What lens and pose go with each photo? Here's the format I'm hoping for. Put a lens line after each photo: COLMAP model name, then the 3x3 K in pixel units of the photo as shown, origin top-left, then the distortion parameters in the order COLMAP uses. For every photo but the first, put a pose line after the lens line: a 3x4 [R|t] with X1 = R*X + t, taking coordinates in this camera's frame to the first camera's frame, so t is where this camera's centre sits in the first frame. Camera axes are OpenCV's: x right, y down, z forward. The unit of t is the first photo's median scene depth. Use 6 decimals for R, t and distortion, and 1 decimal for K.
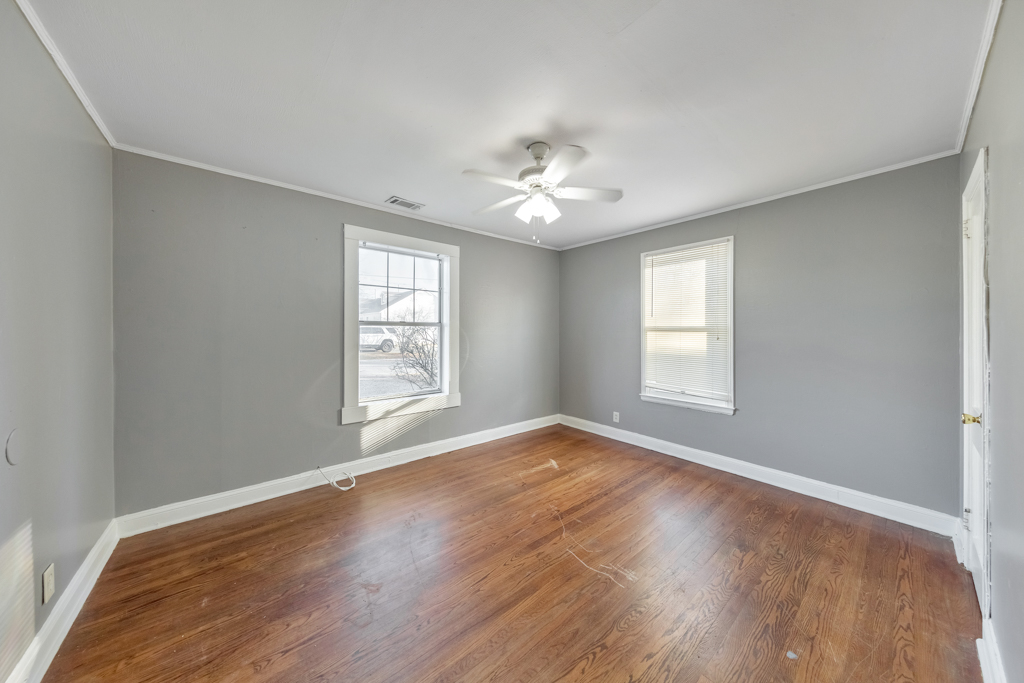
lens RADIAL K [[331.4, 0, 515.3], [0, 331.4, 329.9], [0, 0, 1]] dist [0.017166, -0.000008]
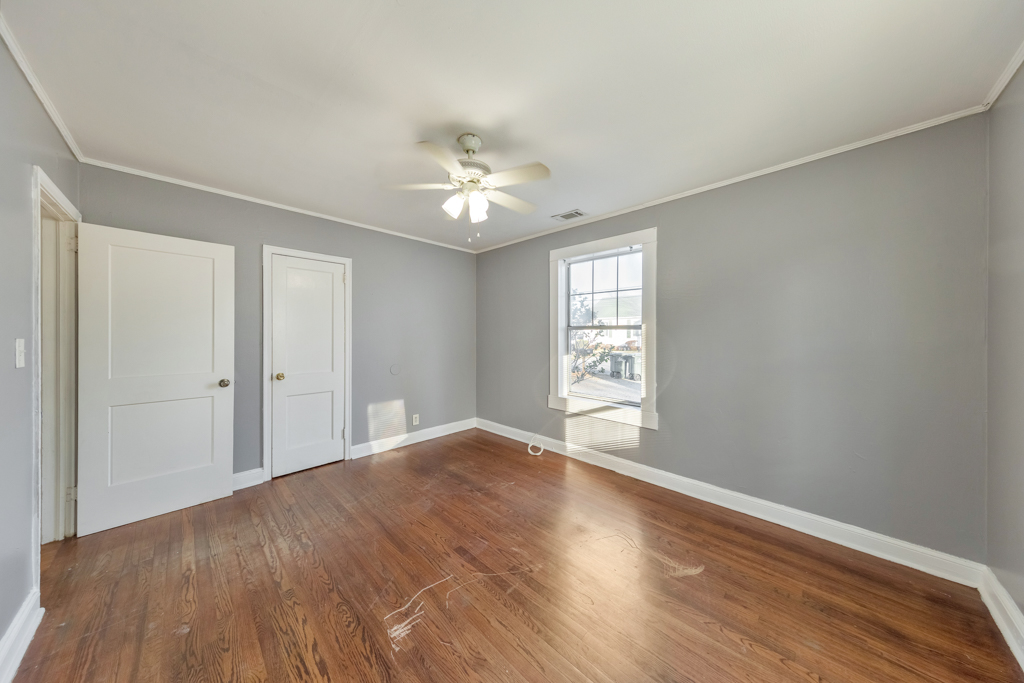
lens RADIAL K [[327.3, 0, 511.7], [0, 327.3, 339.8], [0, 0, 1]] dist [0.010088, -0.000086]
pose [[0.083713, 0.012022, -0.996417, 0.664922], [0.001159, 0.999925, 0.012161, 0.005906], [0.996489, -0.002173, 0.083693, 0.688166]]
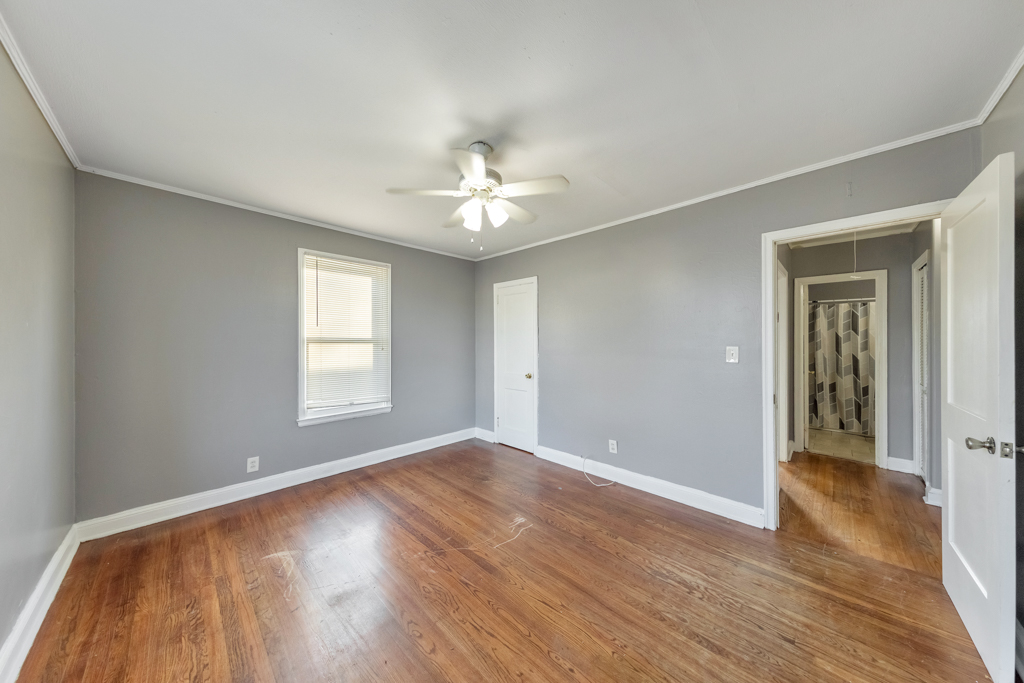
lens RADIAL K [[327.3, 0, 511.7], [0, 327.3, 339.8], [0, 0, 1]] dist [0.010088, -0.000086]
pose [[-0.086341, 0.005638, 0.996250, -0.568998], [-0.002327, 0.999980, -0.005861, -0.000230], [-0.996263, -0.002825, -0.086326, 0.656708]]
